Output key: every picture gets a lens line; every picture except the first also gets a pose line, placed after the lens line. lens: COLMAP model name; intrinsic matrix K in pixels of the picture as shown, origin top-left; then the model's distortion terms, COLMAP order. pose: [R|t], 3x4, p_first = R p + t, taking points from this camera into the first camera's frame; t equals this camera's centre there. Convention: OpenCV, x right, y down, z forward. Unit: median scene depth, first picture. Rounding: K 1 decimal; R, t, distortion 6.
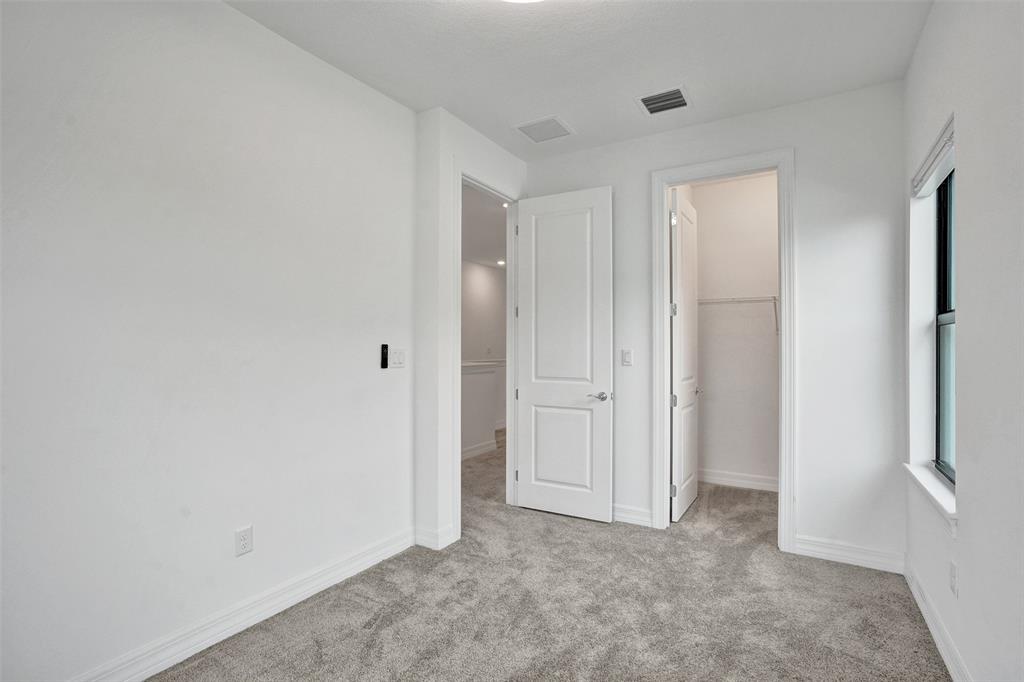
lens RADIAL K [[481.0, 0, 512.7], [0, 481.0, 341.1], [0, 0, 1]] dist [-0.053358, 0.028264]
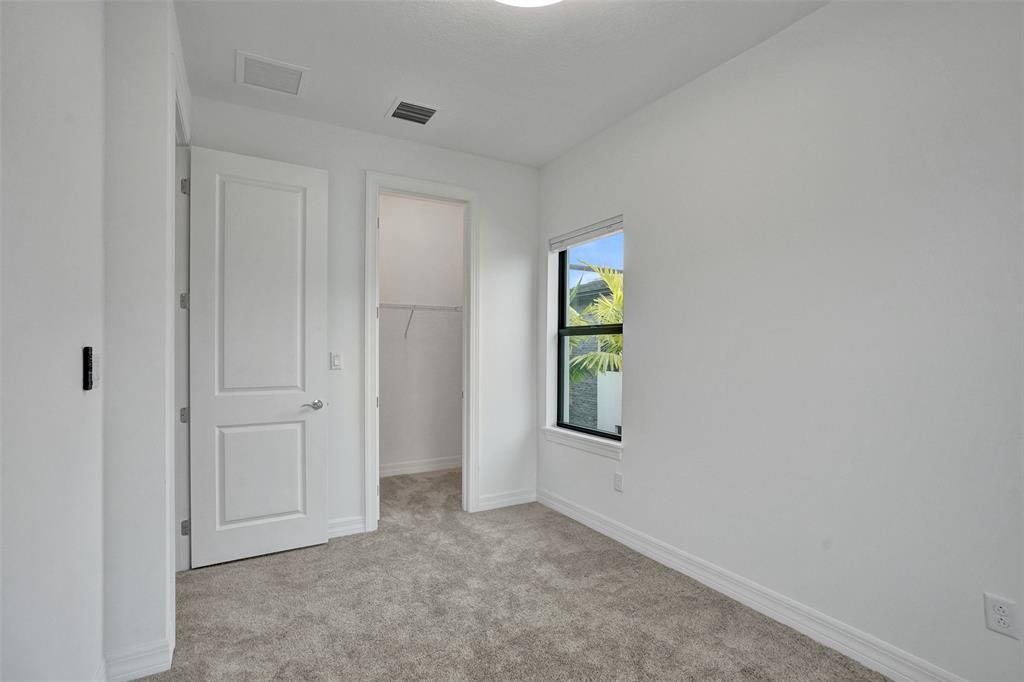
lens RADIAL K [[482.6, 0, 512.9], [0, 482.6, 348.5], [0, 0, 1]] dist [-0.054340, 0.029508]
pose [[0.481115, -0.001270, 0.876657, -0.441118], [-0.011709, 0.999900, 0.007875, -0.000650], [-0.876580, -0.014054, 0.481052, 0.269749]]
